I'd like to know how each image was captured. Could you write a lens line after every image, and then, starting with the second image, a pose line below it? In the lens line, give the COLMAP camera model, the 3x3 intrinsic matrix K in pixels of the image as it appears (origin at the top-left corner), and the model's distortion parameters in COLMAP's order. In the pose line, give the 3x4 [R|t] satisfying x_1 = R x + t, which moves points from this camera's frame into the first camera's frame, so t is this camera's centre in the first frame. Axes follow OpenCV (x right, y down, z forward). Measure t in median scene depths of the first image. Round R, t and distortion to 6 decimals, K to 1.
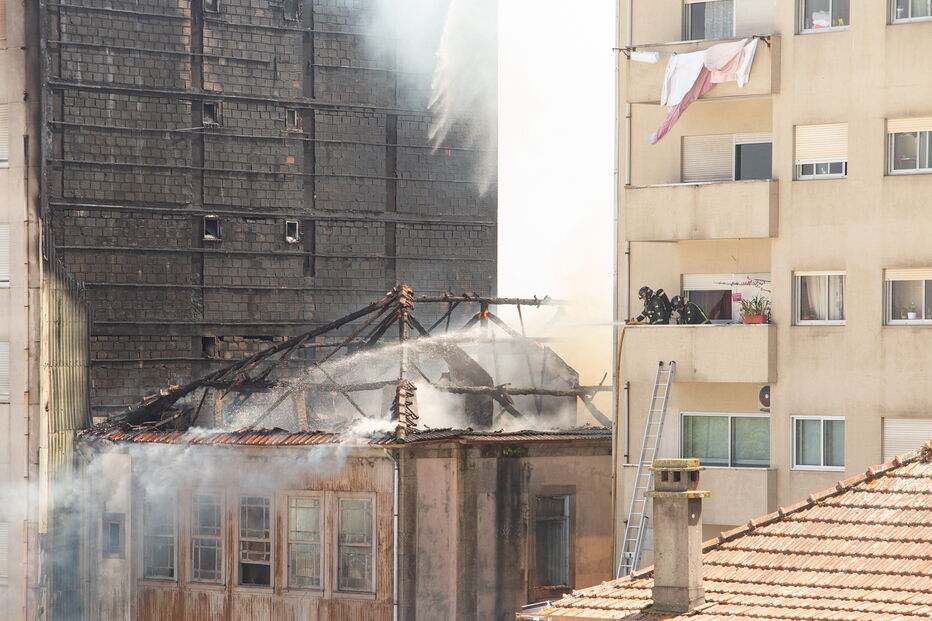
lens RADIAL K [[4070.0, 0, 530.2], [0, 4070.0, 398.4], [0, 0, 1]] dist [0.333476, 0.000000]
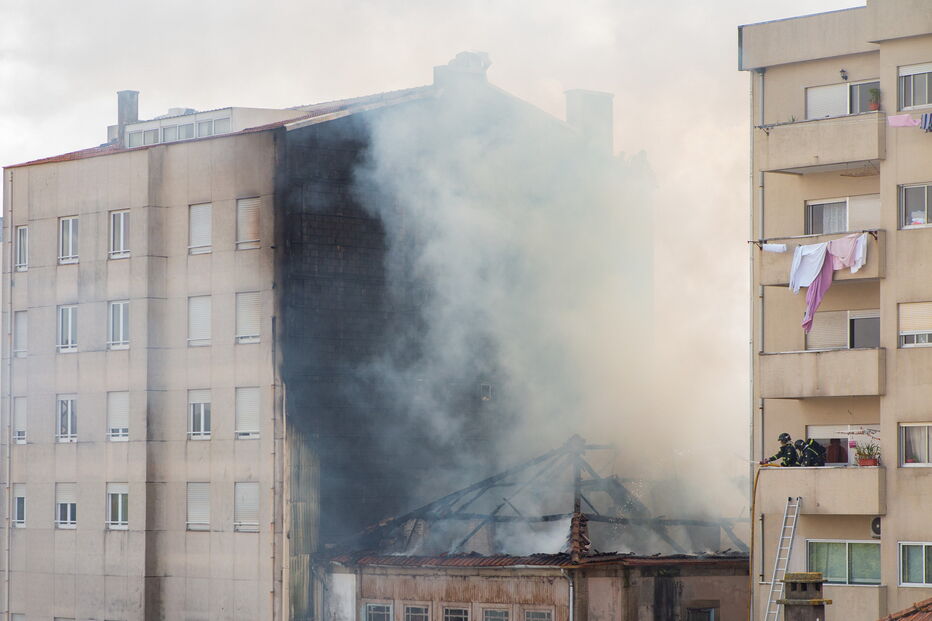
lens RADIAL K [[4938.8, 0, 462.3], [0, 4938.8, 311.0], [0, 0, 1]] dist [0.212947, 0.000000]
pose [[0.998355, -0.003513, -0.057226, 0.019439], [0.000941, 0.998990, -0.044926, 0.001563], [0.057326, 0.044798, 0.997350, -0.480827]]
